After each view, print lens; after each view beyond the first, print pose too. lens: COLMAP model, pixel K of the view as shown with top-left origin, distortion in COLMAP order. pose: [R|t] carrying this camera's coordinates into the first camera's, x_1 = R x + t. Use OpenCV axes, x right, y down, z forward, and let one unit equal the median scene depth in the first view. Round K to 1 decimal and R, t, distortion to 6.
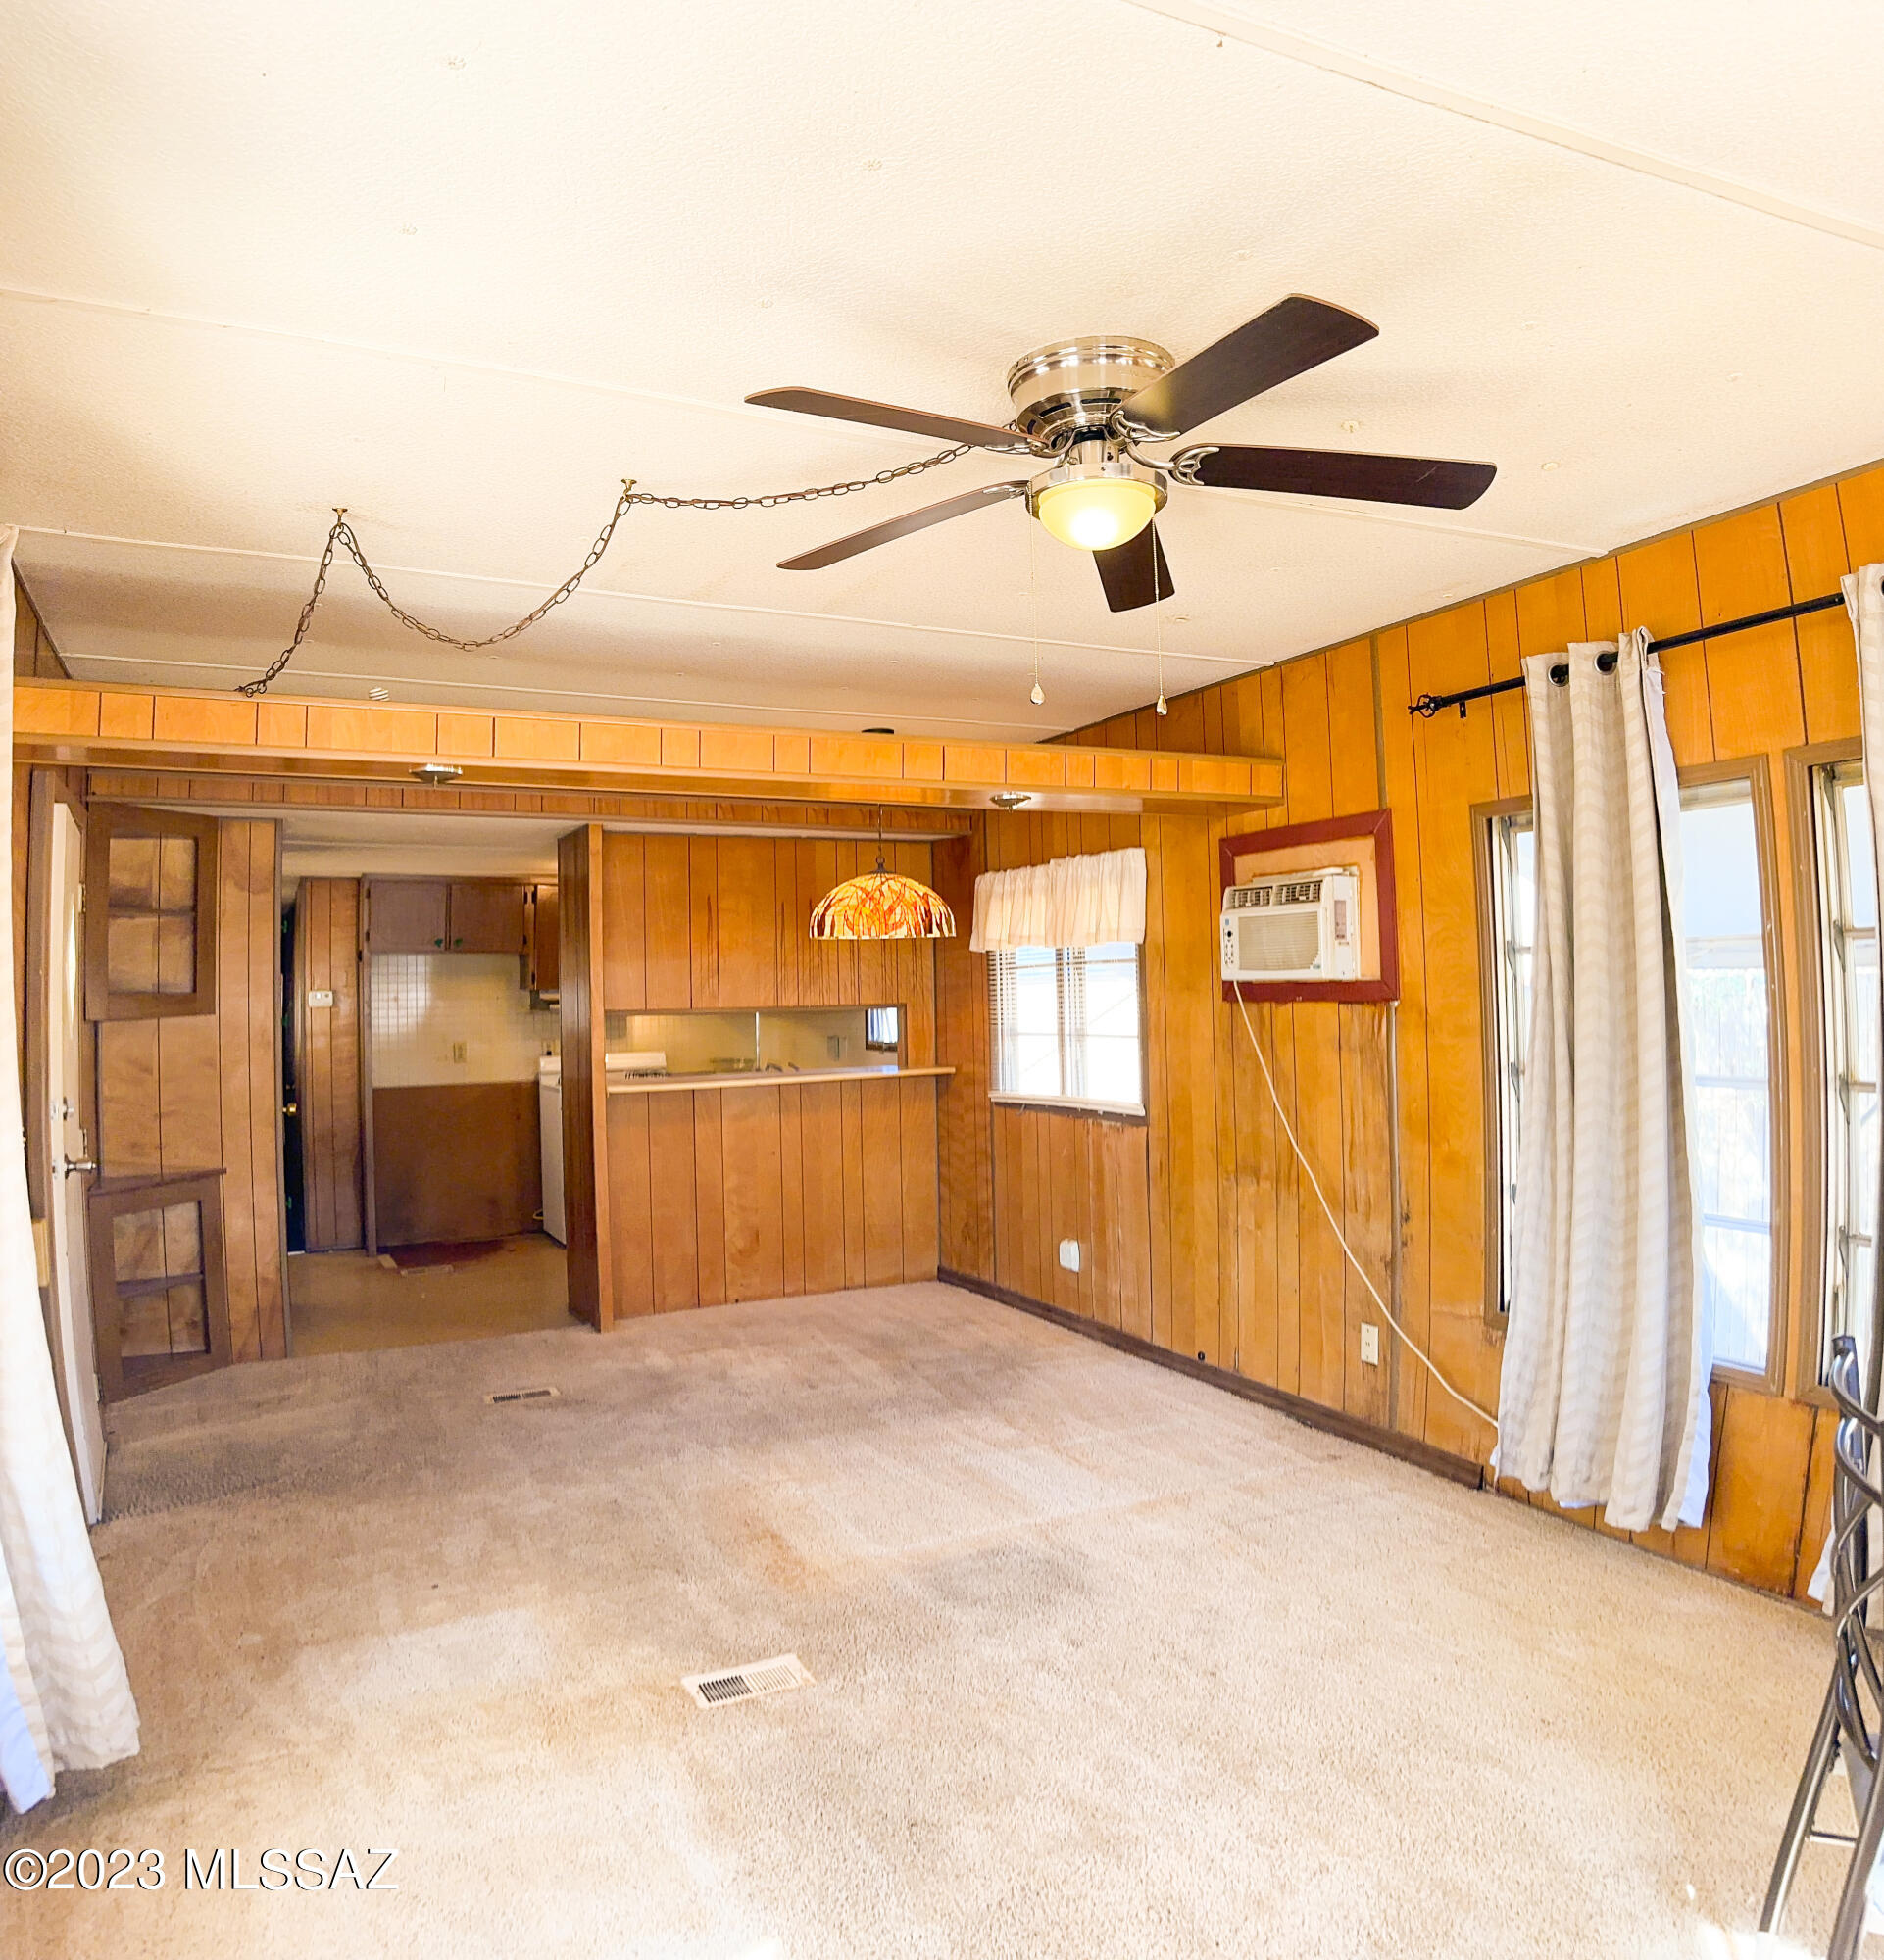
lens RADIAL K [[1314.5, 0, 942.0], [0, 1314.5, 980.0], [0, 0, 1]] dist [0.000199, 0.000124]
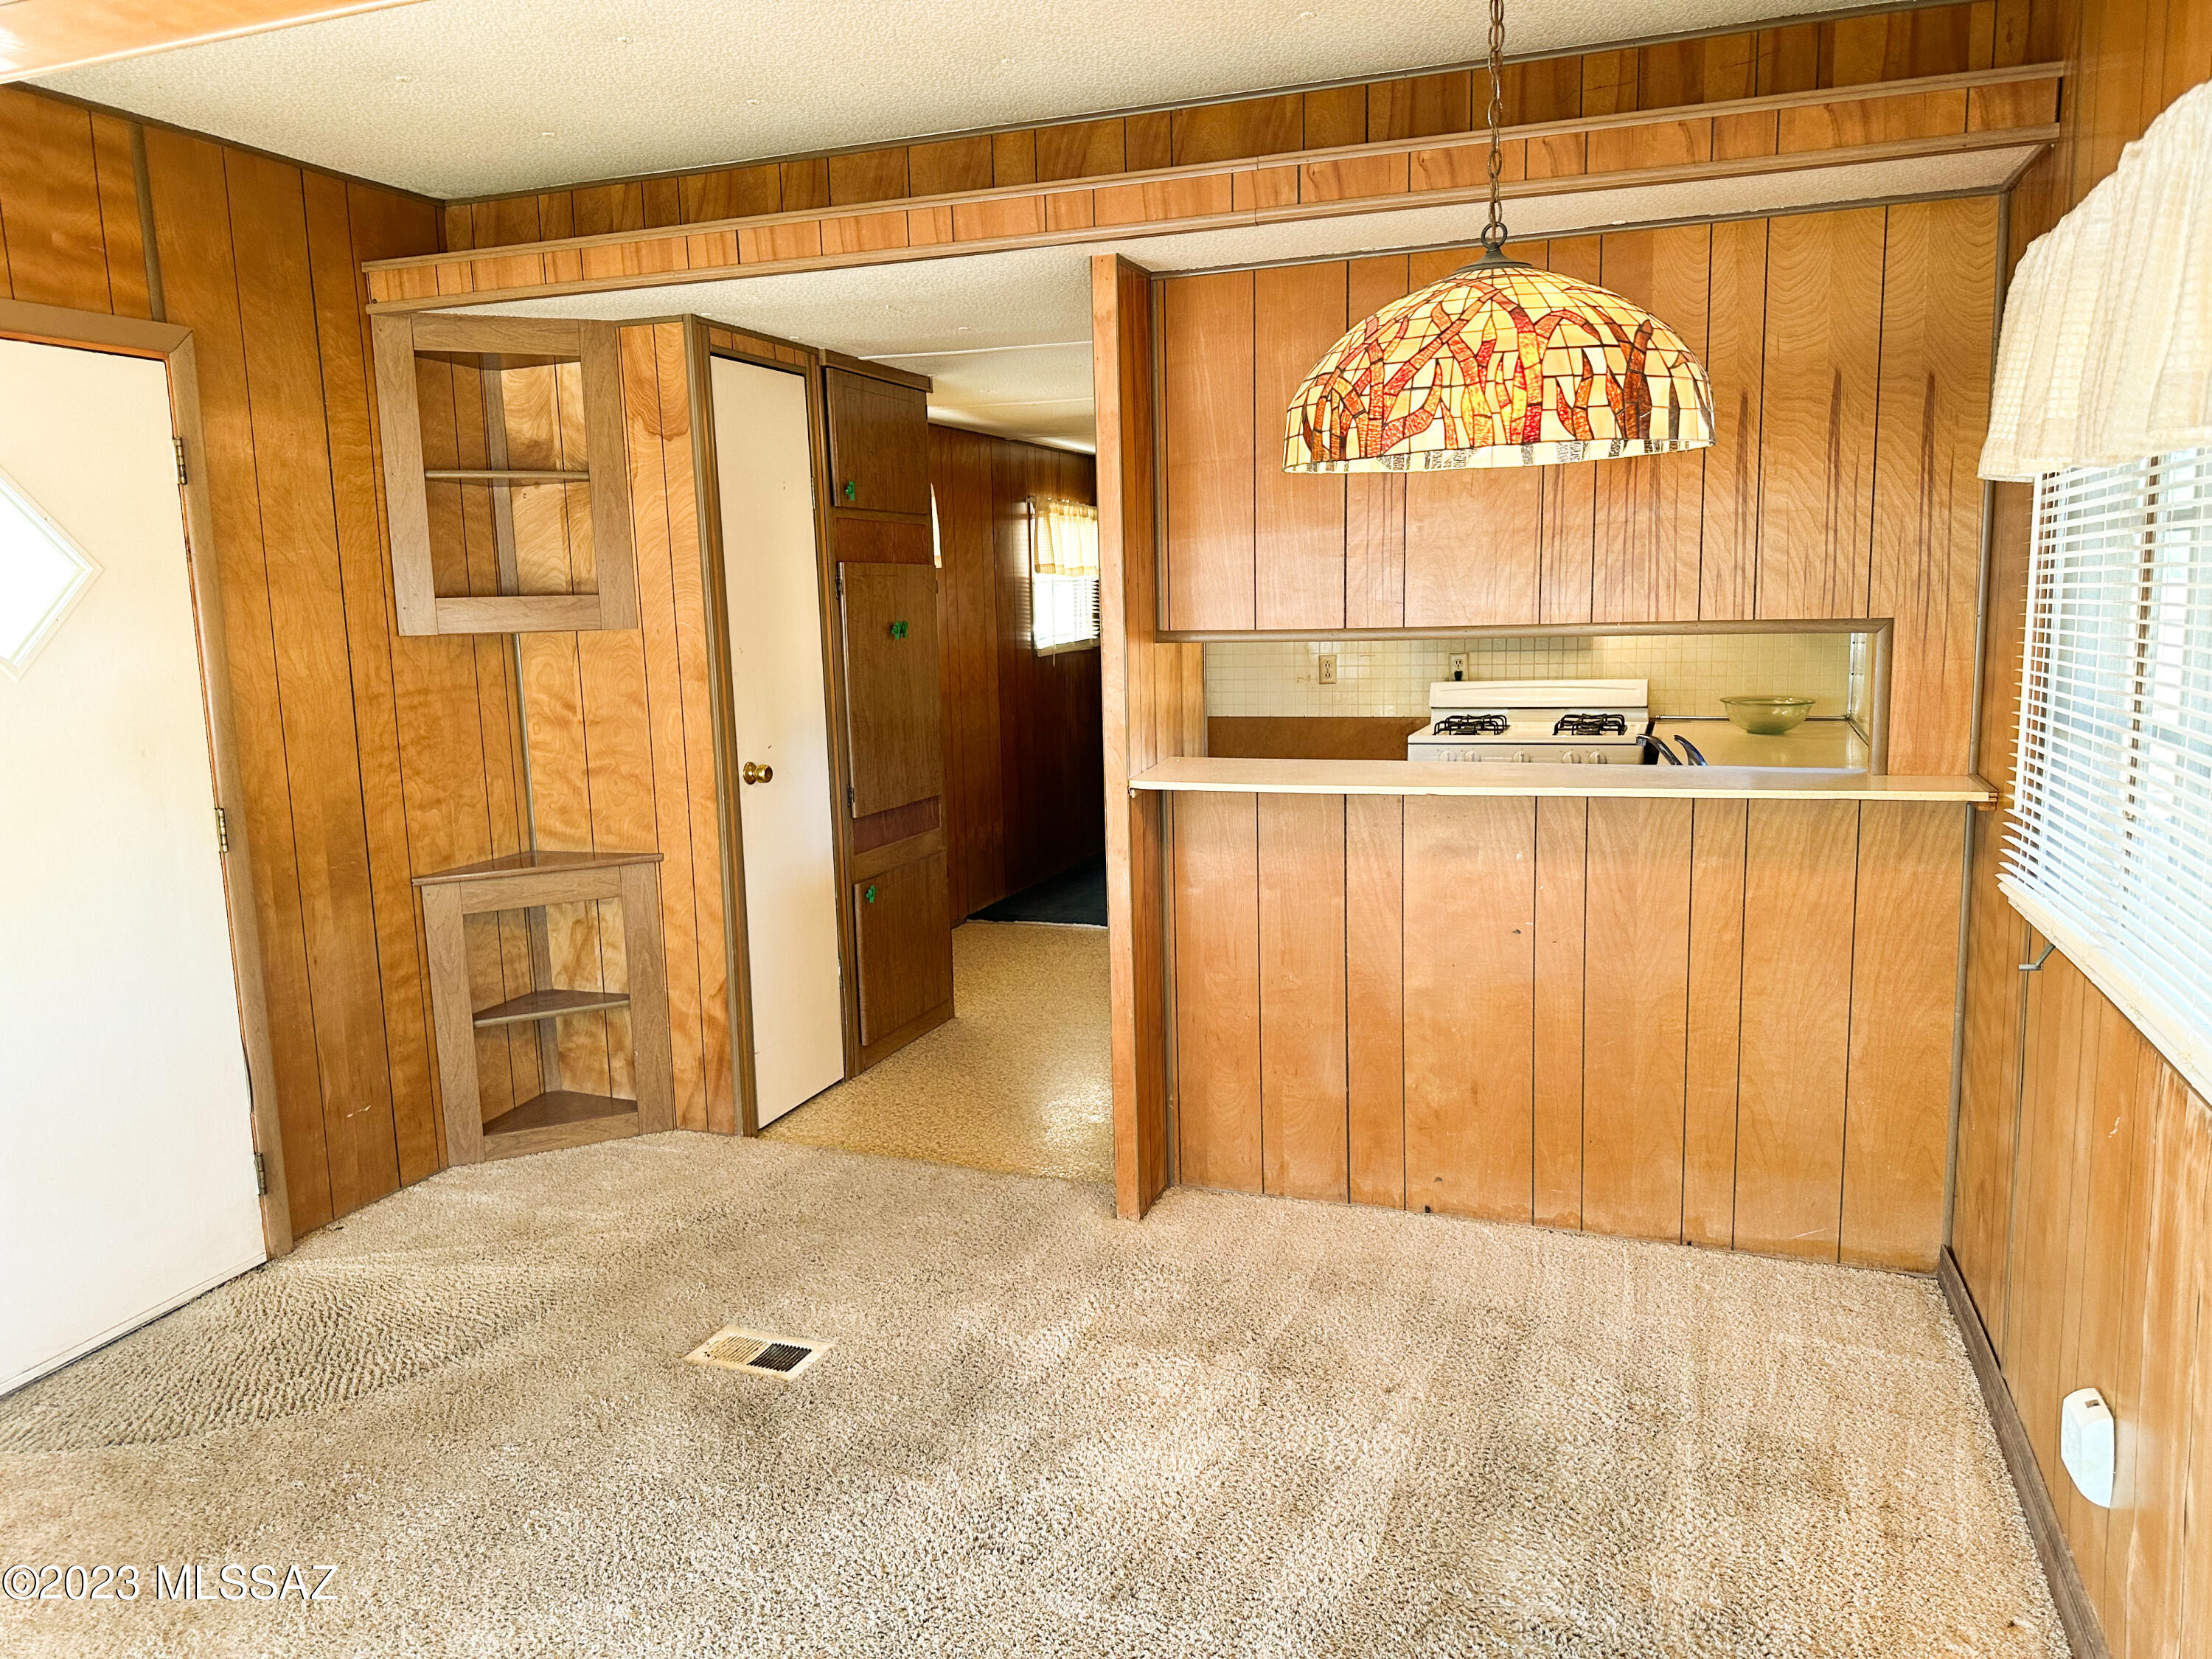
lens RADIAL K [[1530.6, 0, 1106.0], [0, 1530.6, 829.5], [0, 0, 1]] dist [0.088954, -0.001170]
pose [[0.702377, 0.115372, -0.702393, 0.189702], [0.016709, 0.983833, 0.178309, -0.010261], [0.711609, -0.136976, 0.689094, 0.618017]]
